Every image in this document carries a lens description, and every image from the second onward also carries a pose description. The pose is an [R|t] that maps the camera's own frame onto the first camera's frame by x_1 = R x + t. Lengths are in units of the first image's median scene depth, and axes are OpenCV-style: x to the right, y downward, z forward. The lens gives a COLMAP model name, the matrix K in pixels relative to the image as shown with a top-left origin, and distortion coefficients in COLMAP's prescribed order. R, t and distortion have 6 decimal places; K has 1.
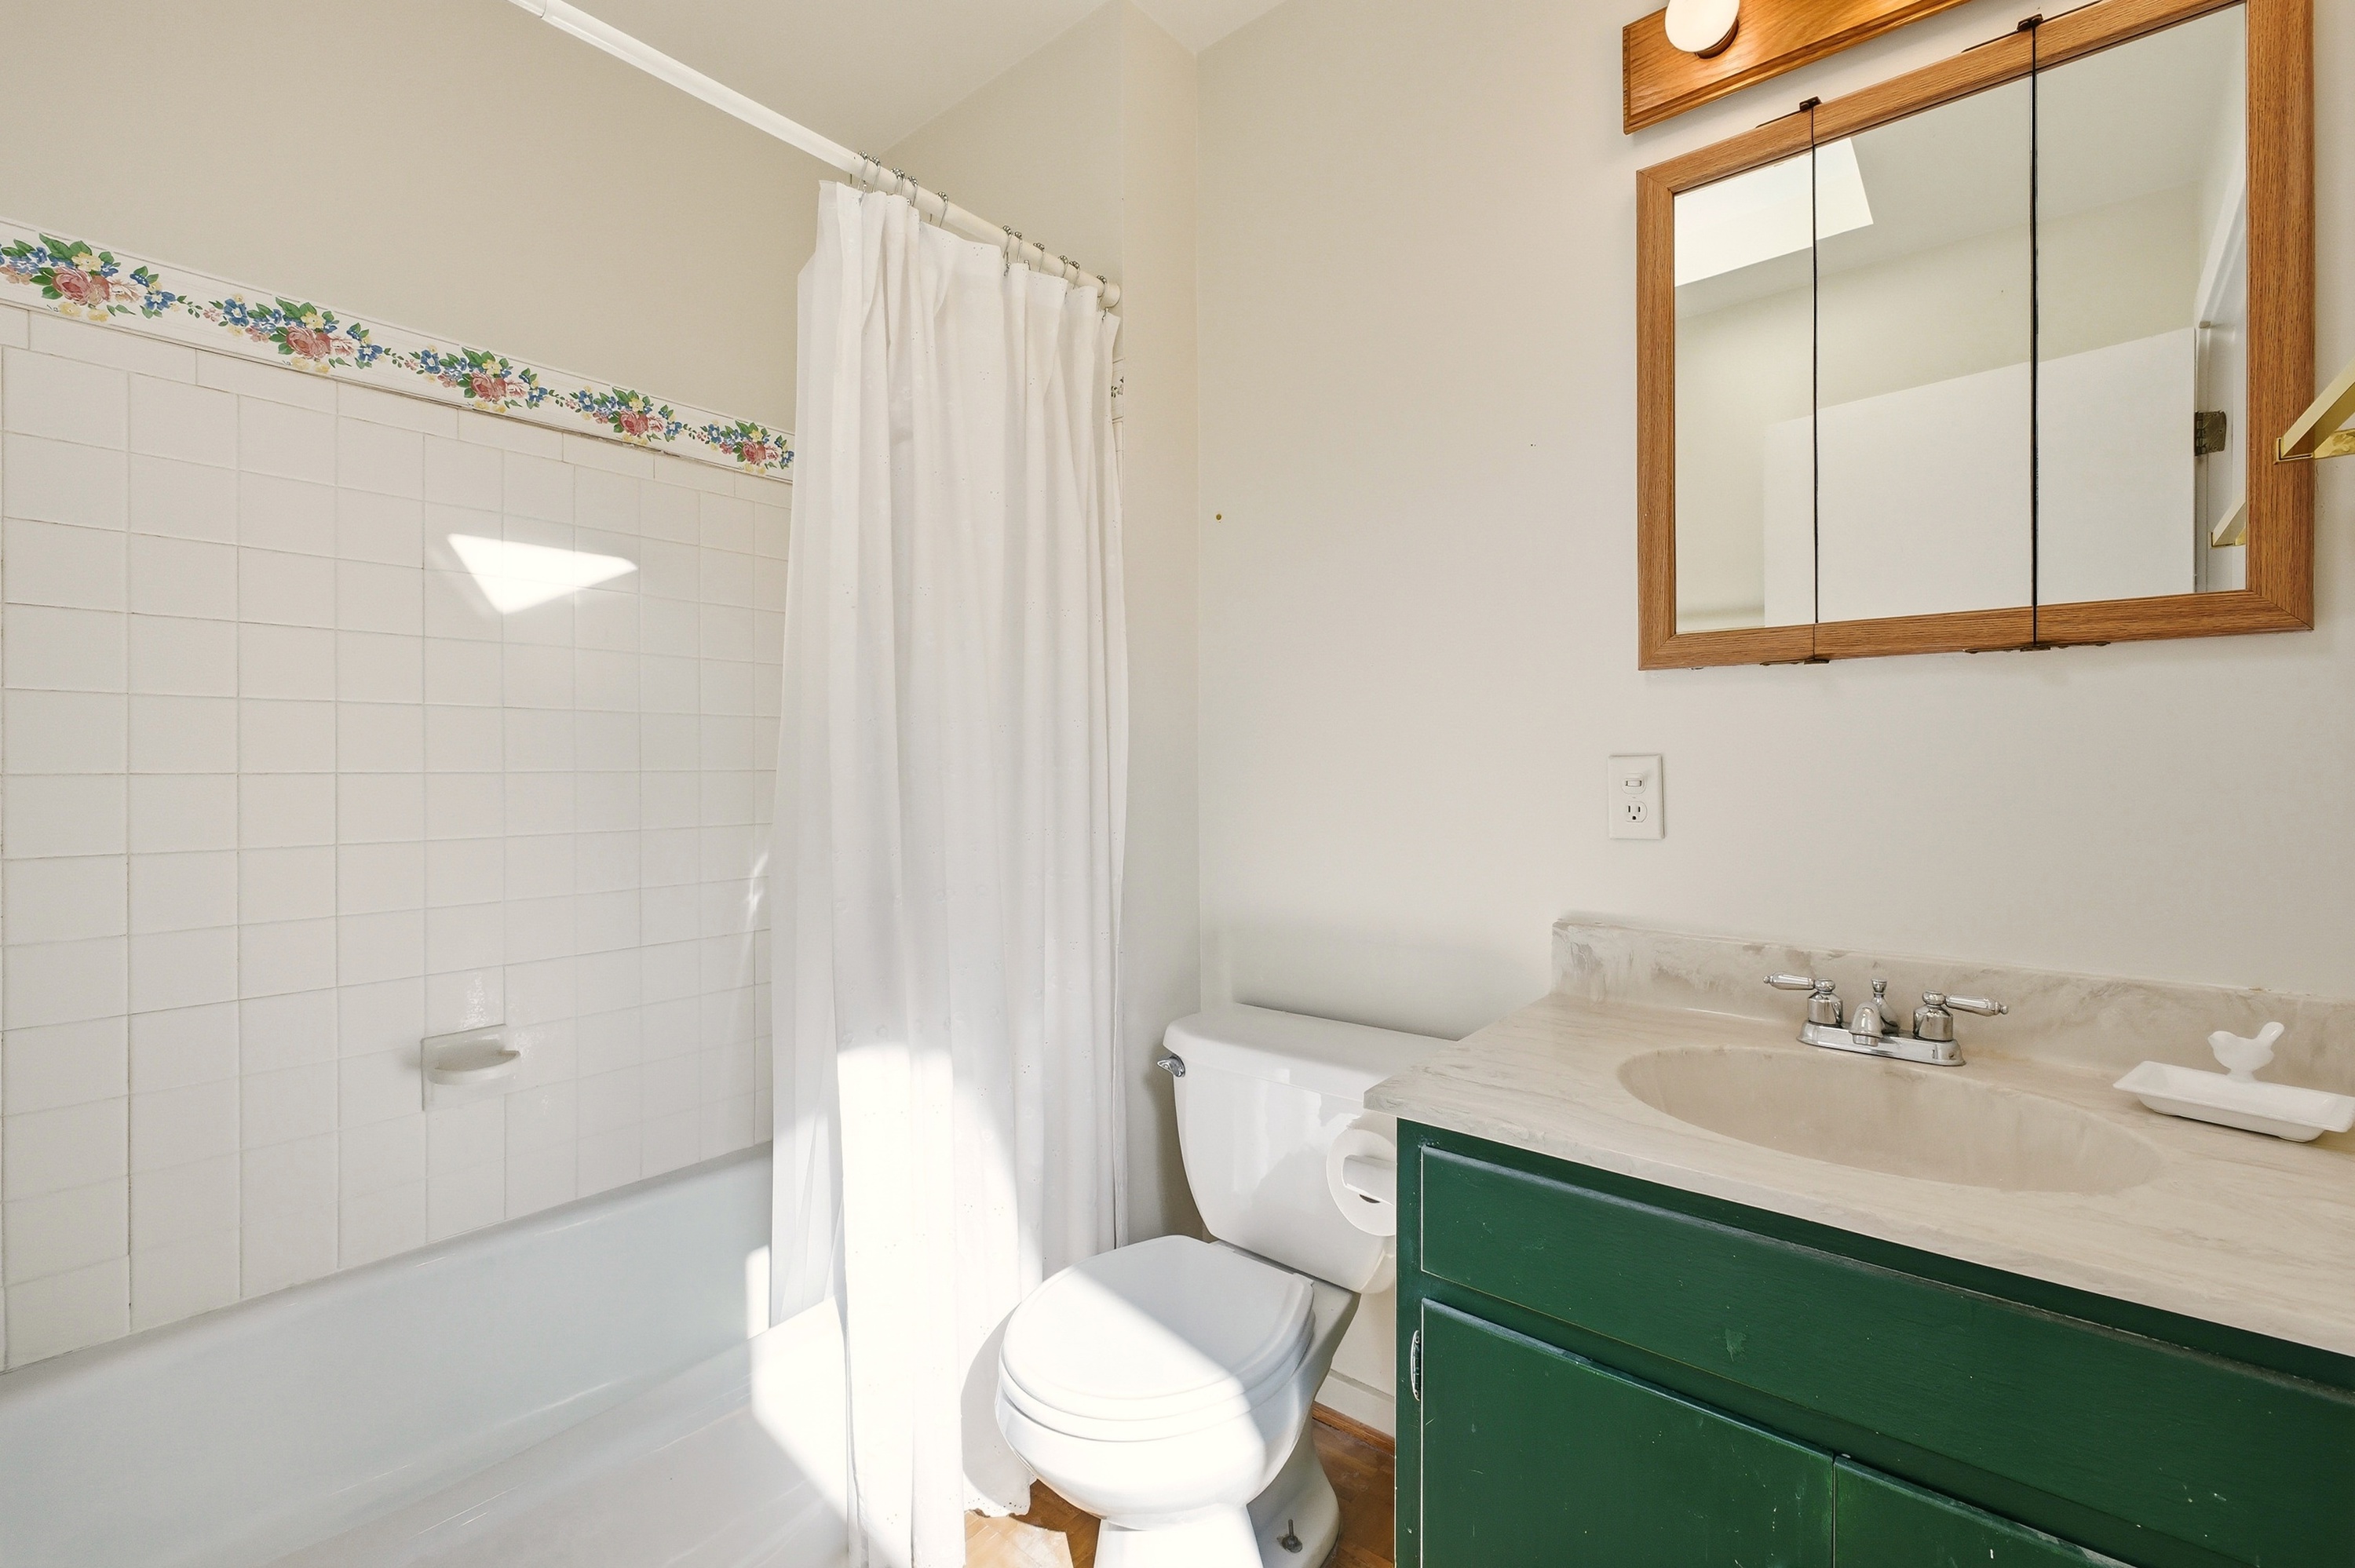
lens RADIAL K [[991.4, 0, 1183.6], [0, 991.4, 759.9], [0, 0, 1]] dist [-0.002529, -0.000187]
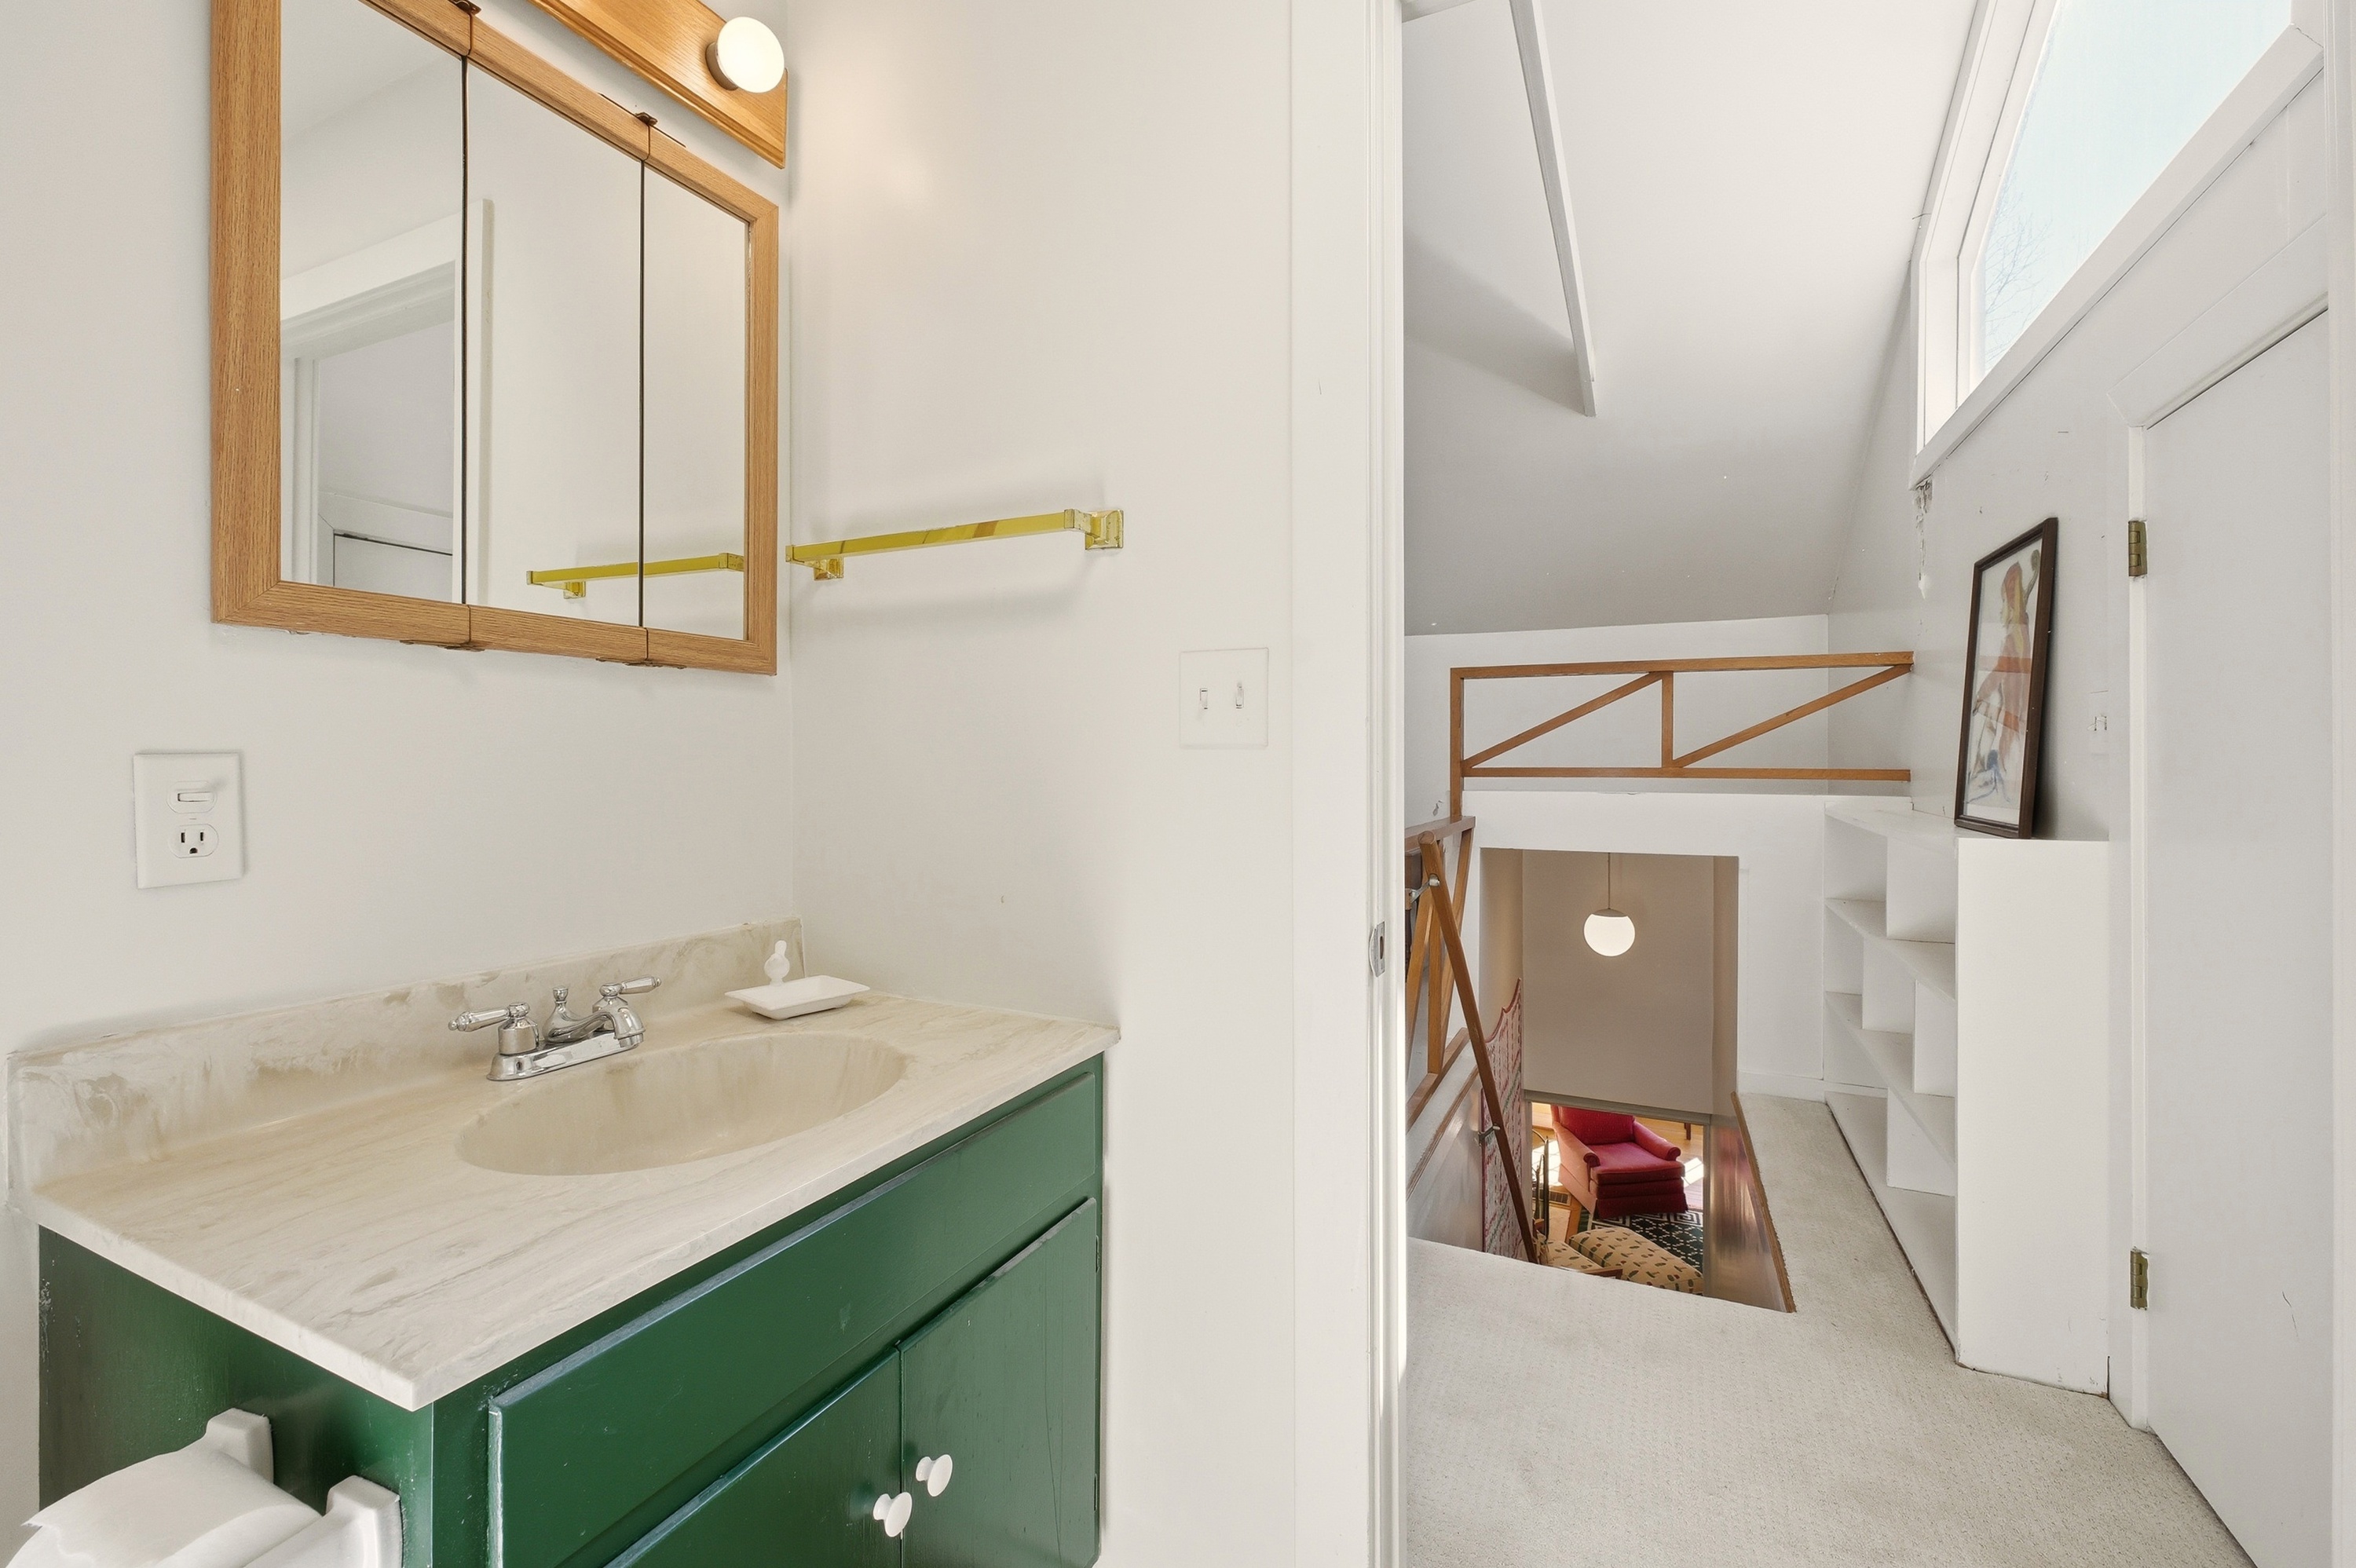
lens RADIAL K [[991.8, 0, 1184.1], [0, 991.8, 759.9], [0, 0, 1]] dist [-0.002529, -0.000187]
pose [[-0.255187, 0.005921, 0.966874, -0.377942], [0.000398, 0.999982, -0.006019, 0.004836], [-0.966892, -0.001151, -0.255185, 0.633576]]
